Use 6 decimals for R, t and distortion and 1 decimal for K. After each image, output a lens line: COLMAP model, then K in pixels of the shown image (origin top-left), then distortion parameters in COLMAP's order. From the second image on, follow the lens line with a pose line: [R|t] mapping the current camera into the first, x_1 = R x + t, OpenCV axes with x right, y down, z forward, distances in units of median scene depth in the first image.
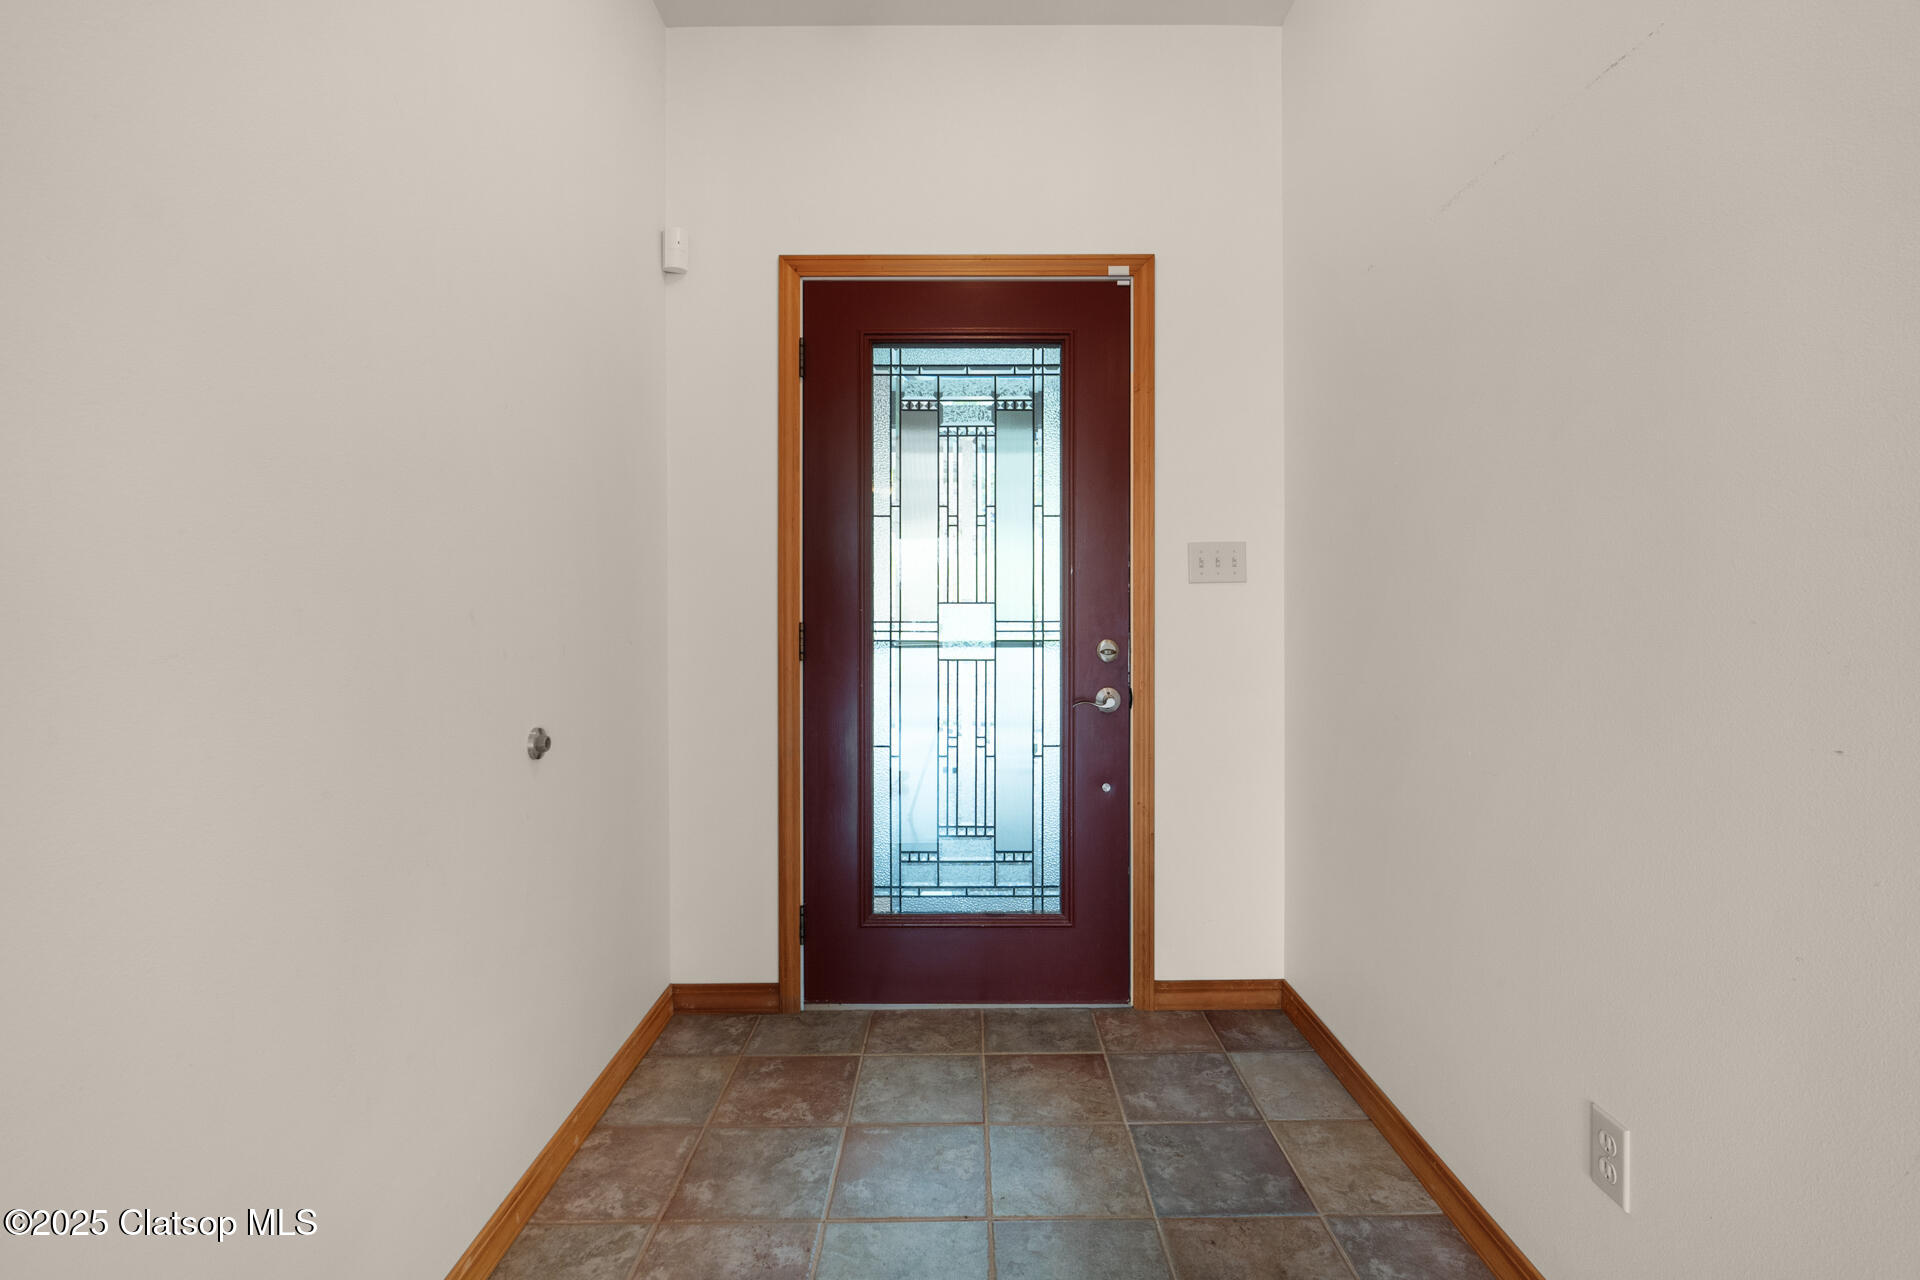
lens RADIAL K [[851.0, 0, 961.4], [0, 851.0, 629.3], [0, 0, 1]] dist [-0.003125, -0.000276]
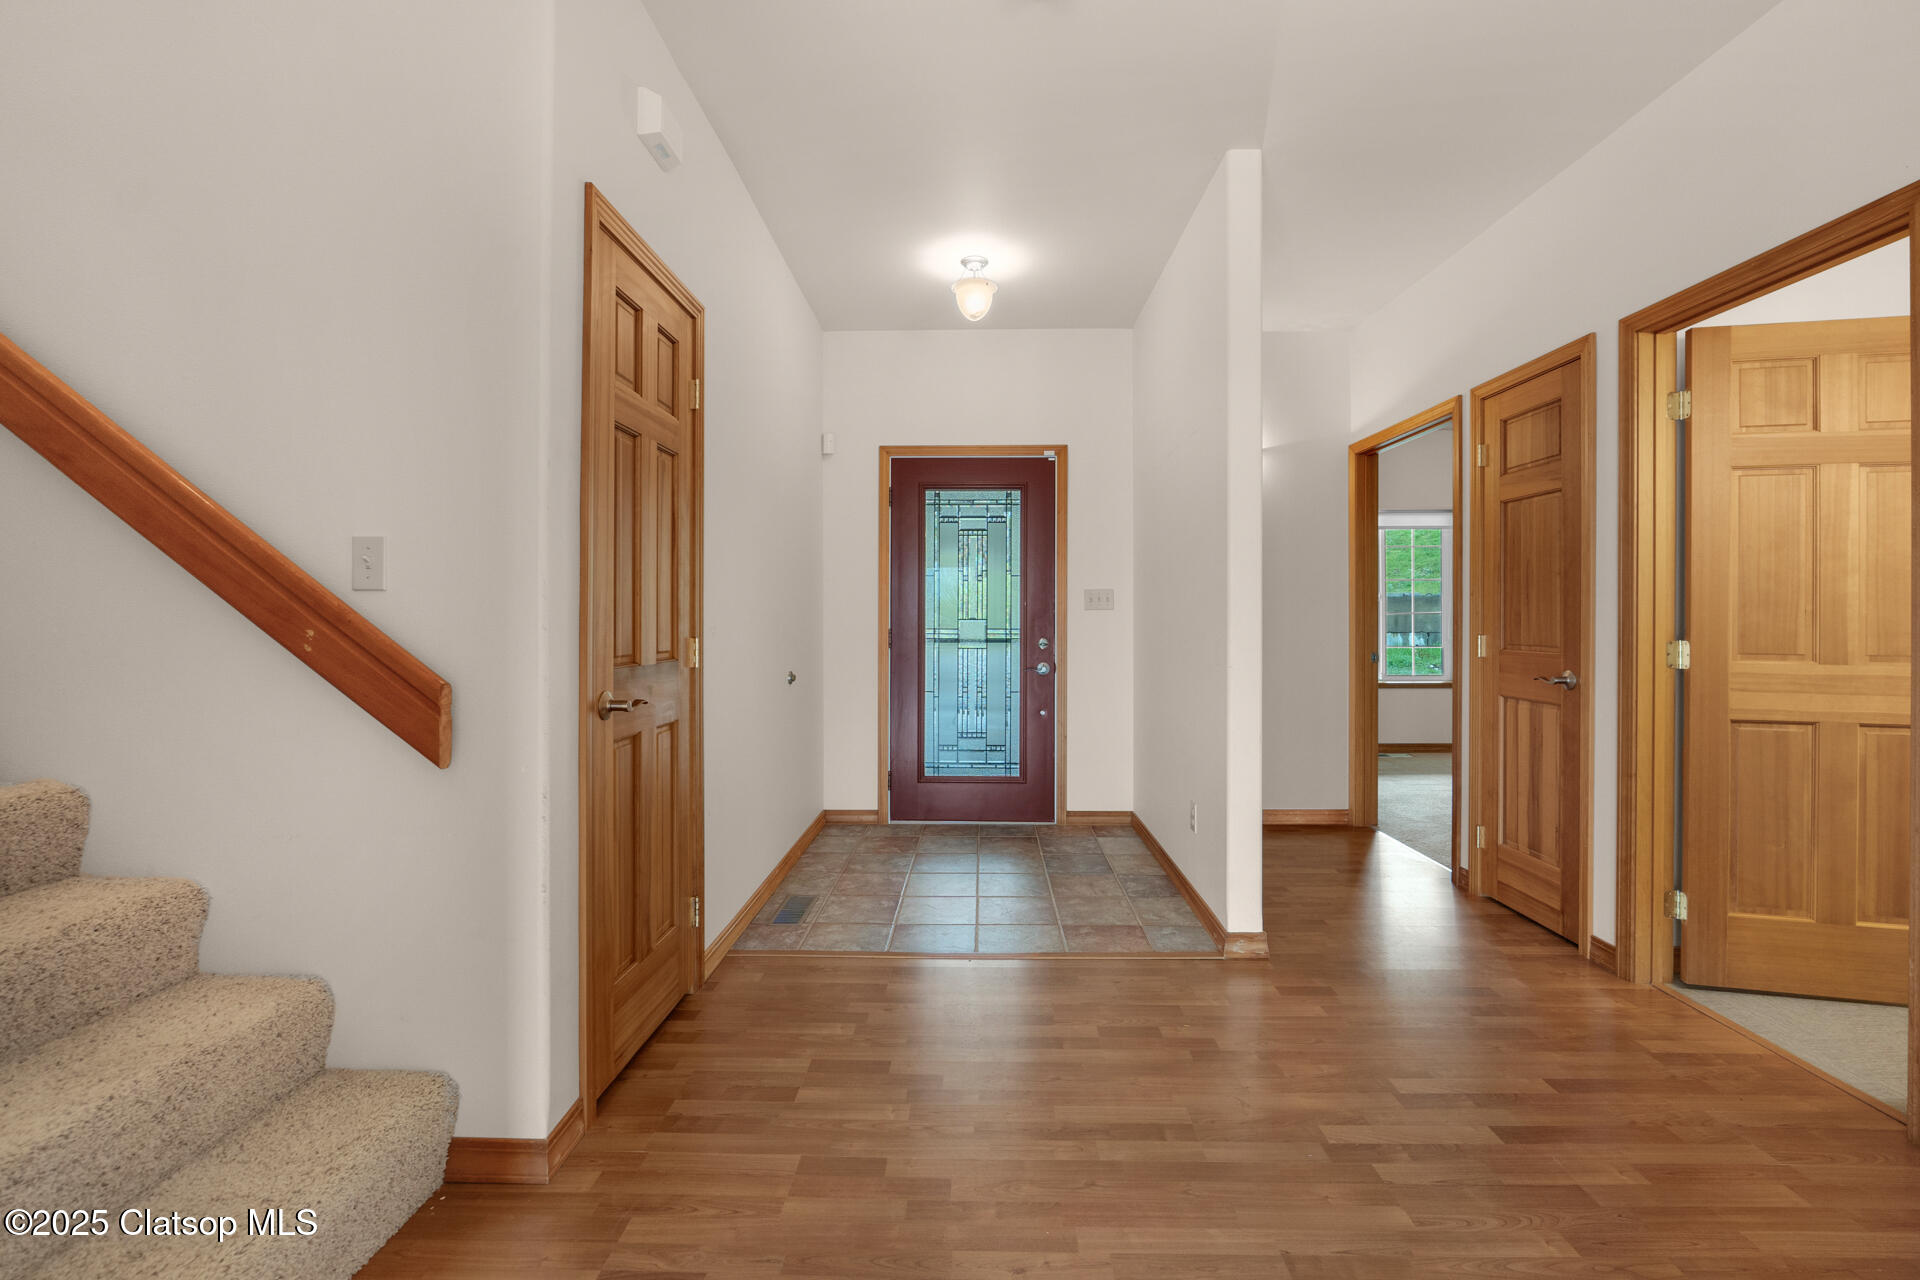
lens RADIAL K [[851.0, 0, 961.4], [0, 851.0, 629.3], [0, 0, 1]] dist [-0.003125, -0.000276]
pose [[0.999545, 0.002687, -0.030027, 0.040256], [-0.003268, 0.999808, -0.019309, 0.029974], [0.029969, 0.019399, 0.999363, -0.989352]]
